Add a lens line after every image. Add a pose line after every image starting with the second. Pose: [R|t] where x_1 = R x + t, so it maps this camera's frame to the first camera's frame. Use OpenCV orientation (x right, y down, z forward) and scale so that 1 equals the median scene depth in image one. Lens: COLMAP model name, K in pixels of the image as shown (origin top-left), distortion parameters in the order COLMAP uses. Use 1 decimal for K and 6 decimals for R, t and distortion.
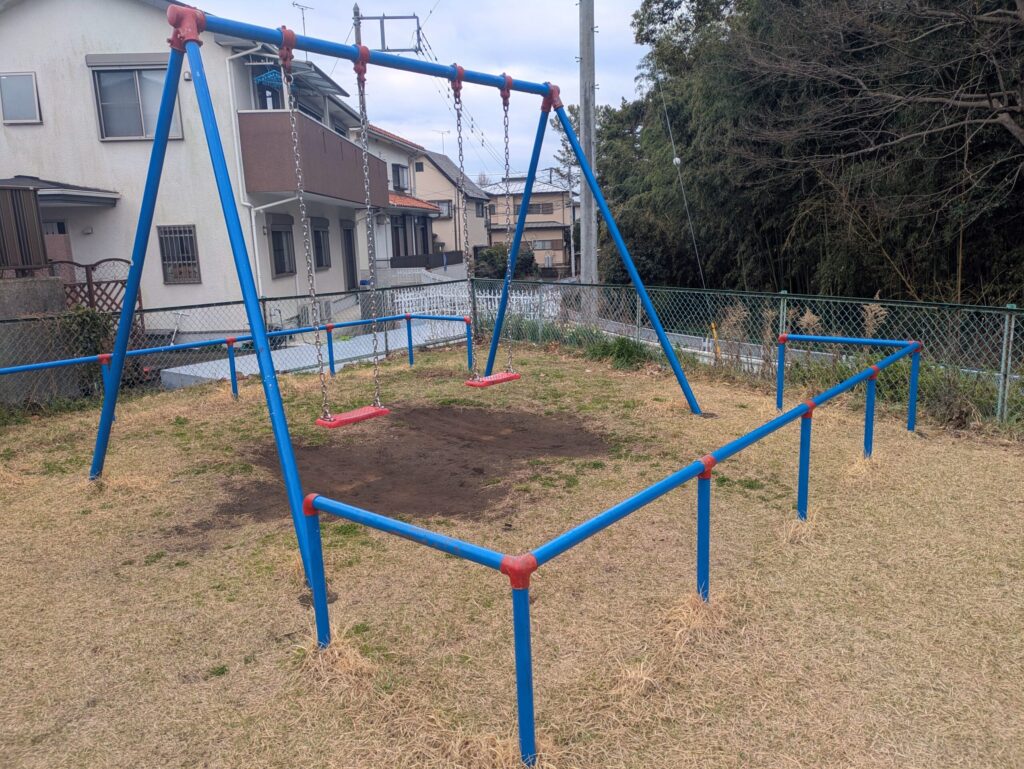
lens RADIAL K [[756.2, 0, 510.8], [0, 756.2, 389.9], [0, 0, 1]] dist [0.067981, -0.061550]
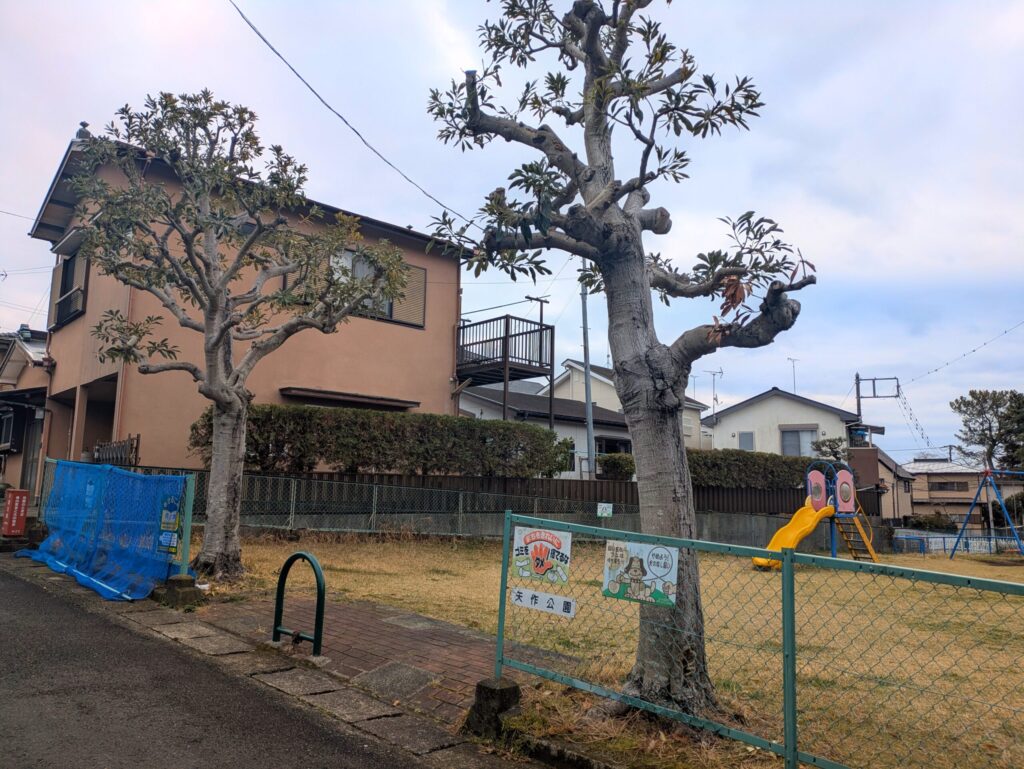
lens RADIAL K [[756.2, 0, 510.8], [0, 756.2, 389.9], [0, 0, 1]] dist [0.067981, -0.061550]
pose [[0.901212, -0.013231, -0.433177, -0.085501], [-0.132009, 0.943655, -0.303463, 0.085967], [0.412785, 0.330667, 0.848686, -0.414713]]
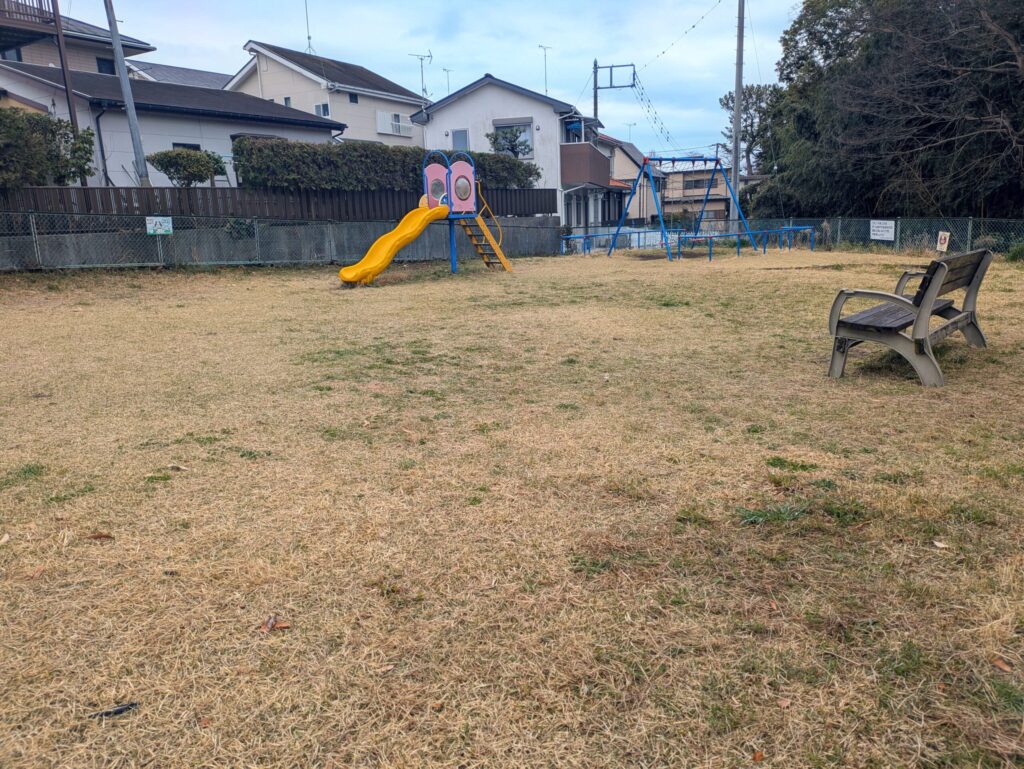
lens RADIAL K [[756.2, 0, 510.8], [0, 756.2, 389.9], [0, 0, 1]] dist [0.067981, -0.061550]
pose [[0.979574, 0.041005, -0.196857, -0.018007], [-0.034622, 0.998760, 0.035761, 0.070923], [0.198080, -0.028215, 0.979780, -0.326827]]
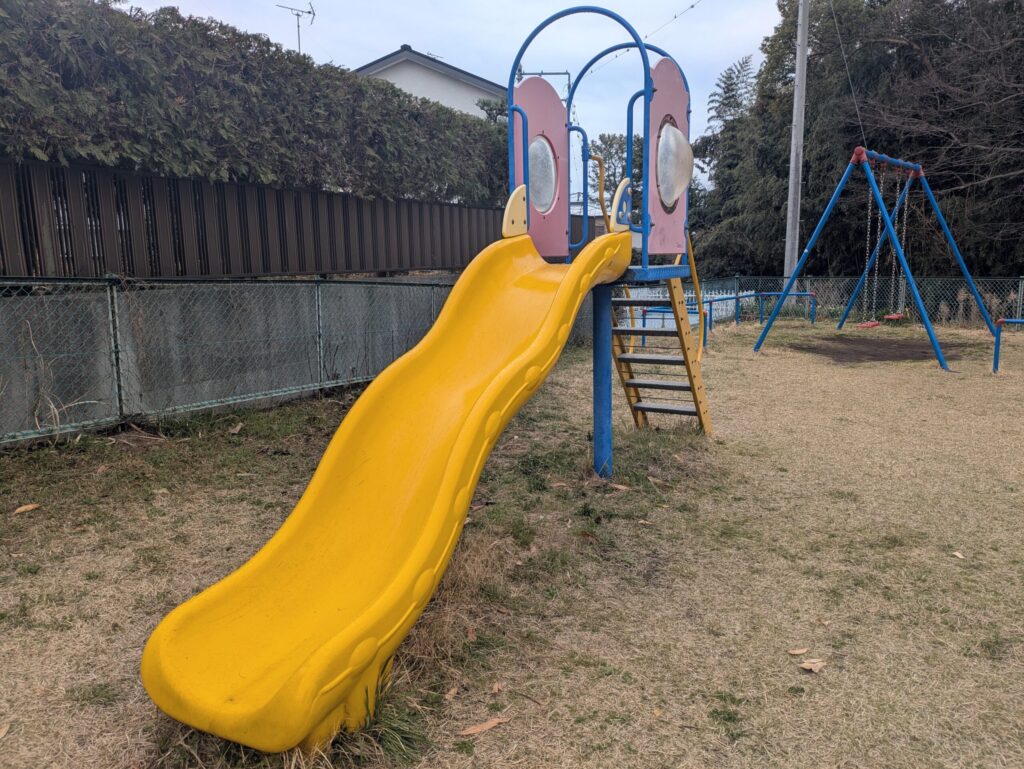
lens RADIAL K [[756.2, 0, 510.8], [0, 756.2, 389.9], [0, 0, 1]] dist [0.067981, -0.061550]
pose [[0.999914, 0.011373, 0.006475, -0.116715], [-0.011191, 0.999561, -0.027431, 0.026892], [-0.006784, 0.027357, 0.999603, -0.106761]]
